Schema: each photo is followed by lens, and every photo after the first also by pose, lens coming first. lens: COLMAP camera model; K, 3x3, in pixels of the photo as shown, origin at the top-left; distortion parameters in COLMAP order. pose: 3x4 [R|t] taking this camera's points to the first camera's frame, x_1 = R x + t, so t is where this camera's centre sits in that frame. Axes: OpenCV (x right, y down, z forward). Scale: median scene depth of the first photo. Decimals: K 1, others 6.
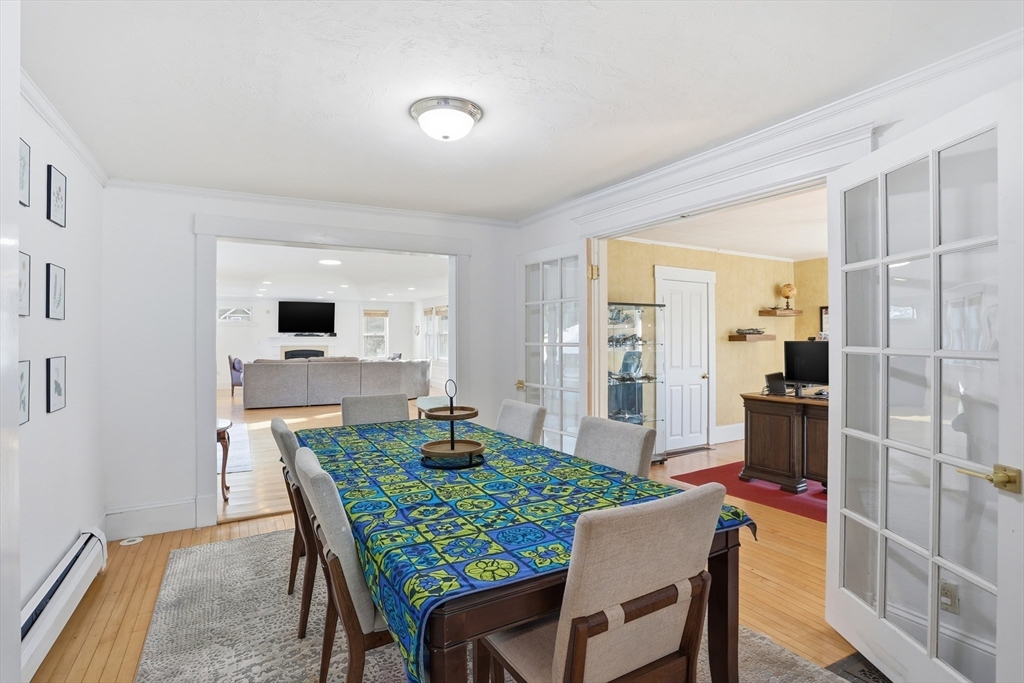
lens RADIAL K [[500.9, 0, 520.0], [0, 500.9, 337.9], [0, 0, 1]] dist [-0.034574, 0.000963]
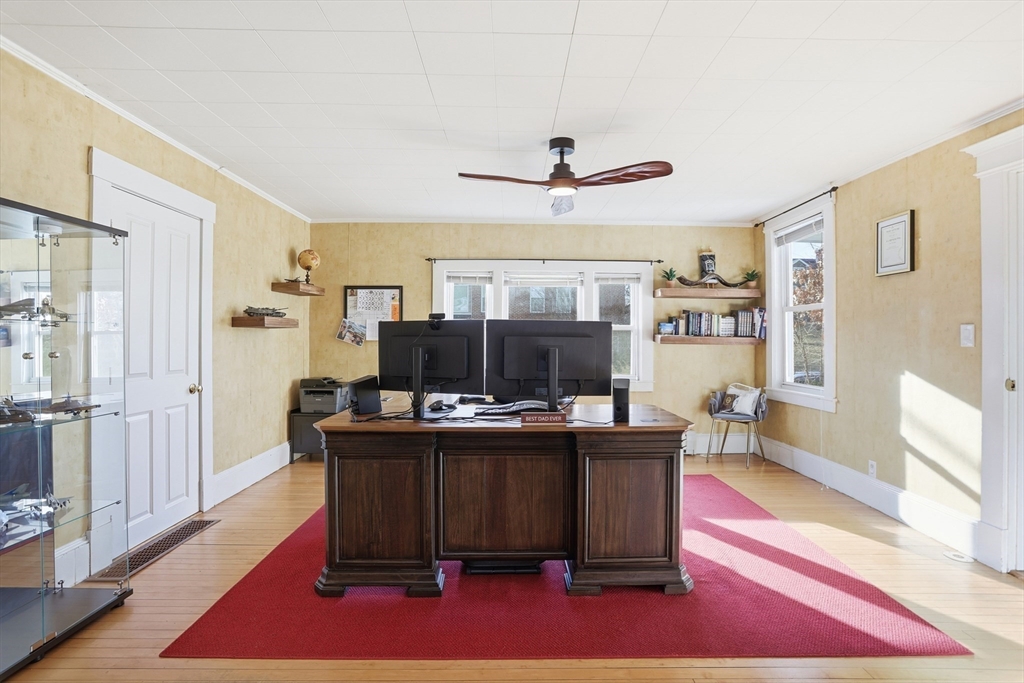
lens RADIAL K [[500.9, 0, 520.0], [0, 500.9, 337.9], [0, 0, 1]] dist [-0.034574, 0.000963]
pose [[0.503991, 0.002959, 0.863704, 0.115723], [-0.006185, 0.999981, 0.000183, 0.025336], [-0.863687, -0.005434, 0.503999, 0.579026]]
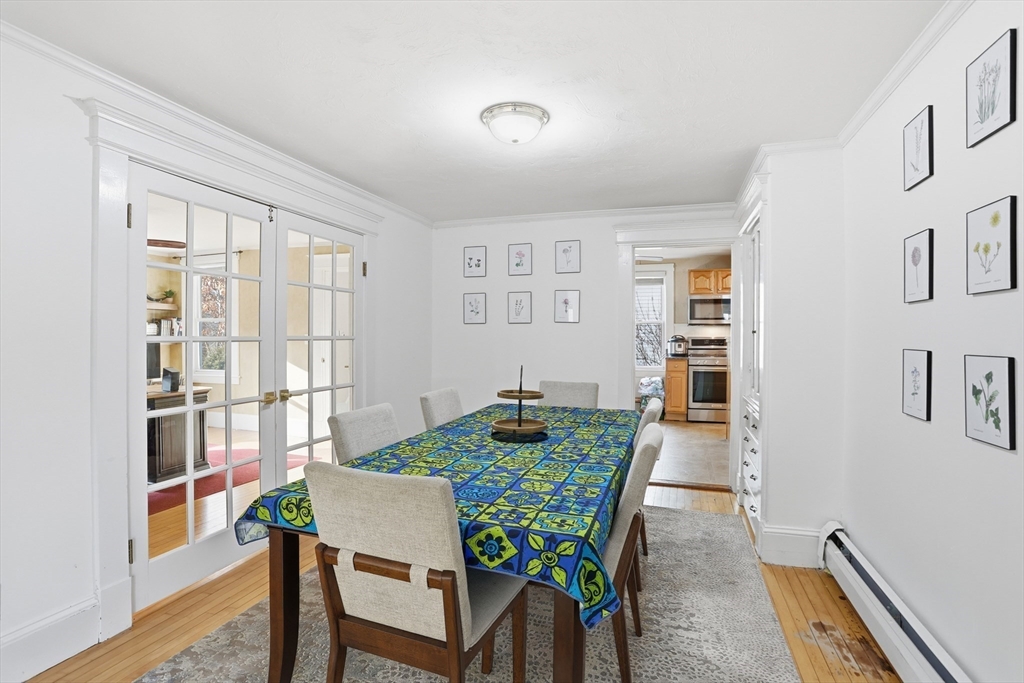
lens RADIAL K [[500.9, 0, 520.0], [0, 500.9, 337.9], [0, 0, 1]] dist [-0.034574, 0.000963]
pose [[-0.672212, -0.001950, 0.740356, -0.491131], [-0.000812, 0.999998, 0.001897, 0.015087], [-0.740358, 0.000674, -0.672212, 0.902212]]
